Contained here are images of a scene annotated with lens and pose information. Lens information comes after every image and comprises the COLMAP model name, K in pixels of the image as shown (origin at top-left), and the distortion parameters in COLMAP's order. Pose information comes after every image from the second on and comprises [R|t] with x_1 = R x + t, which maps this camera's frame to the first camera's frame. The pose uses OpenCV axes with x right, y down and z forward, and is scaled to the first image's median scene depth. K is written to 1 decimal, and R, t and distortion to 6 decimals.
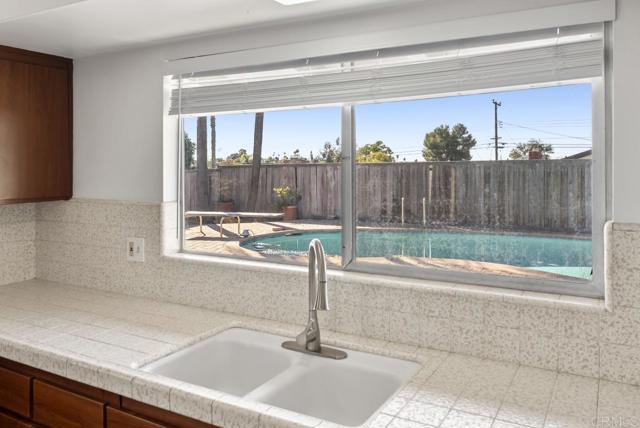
lens RADIAL K [[518.6, 0, 318.7], [0, 518.6, 162.4], [0, 0, 1]] dist [-0.004503, -0.001823]
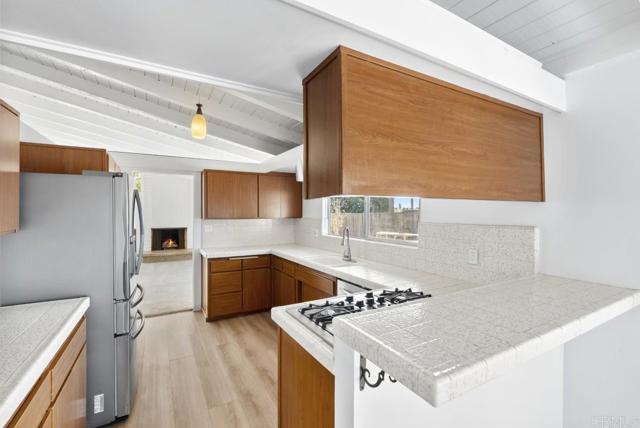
lens RADIAL K [[285.5, 0, 319.7], [0, 285.5, 210.1], [0, 0, 1]] dist [-0.000524, 0.000089]
pose [[0.860119, -0.000347, -0.510094, 0.574407], [0.000531, 1.000000, 0.000215, 0.025426], [0.510094, -0.000456, 0.860119, -0.515572]]
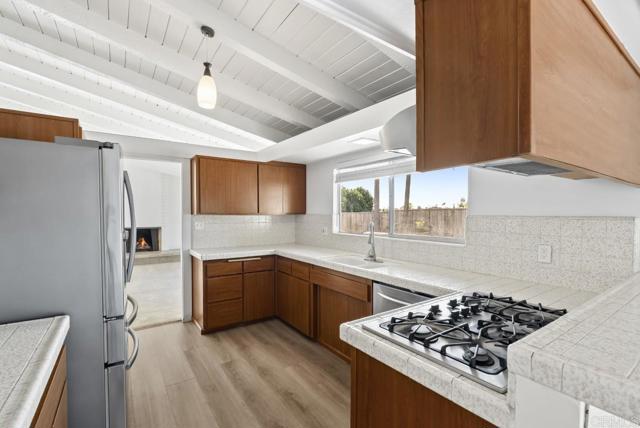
lens RADIAL K [[291.7, 0, 320.2], [0, 291.7, 218.0], [0, 0, 1]] dist [0.001314, -0.000042]
pose [[0.902031, 0.013113, -0.431471, 0.320709], [-0.002598, 0.999685, 0.024951, 0.058275], [0.431663, -0.021386, 0.901782, -0.463858]]
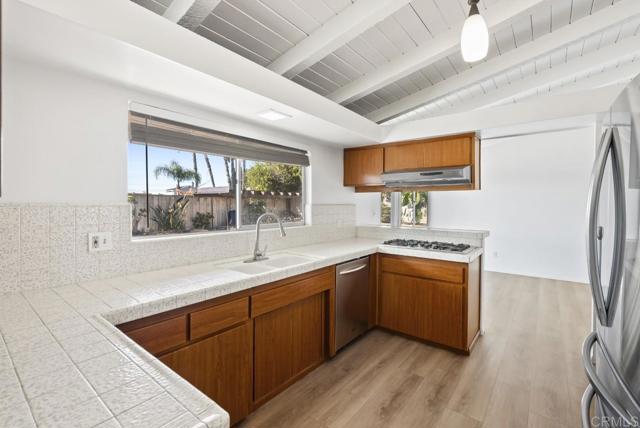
lens RADIAL K [[290.6, 0, 323.0], [0, 290.6, 205.6], [0, 0, 1]] dist [-0.001411, -0.000141]
pose [[0.152480, -0.009047, 0.988265, -0.966015], [-0.011869, 0.999869, 0.010985, 0.067043], [-0.988235, -0.013405, 0.152353, 0.364180]]
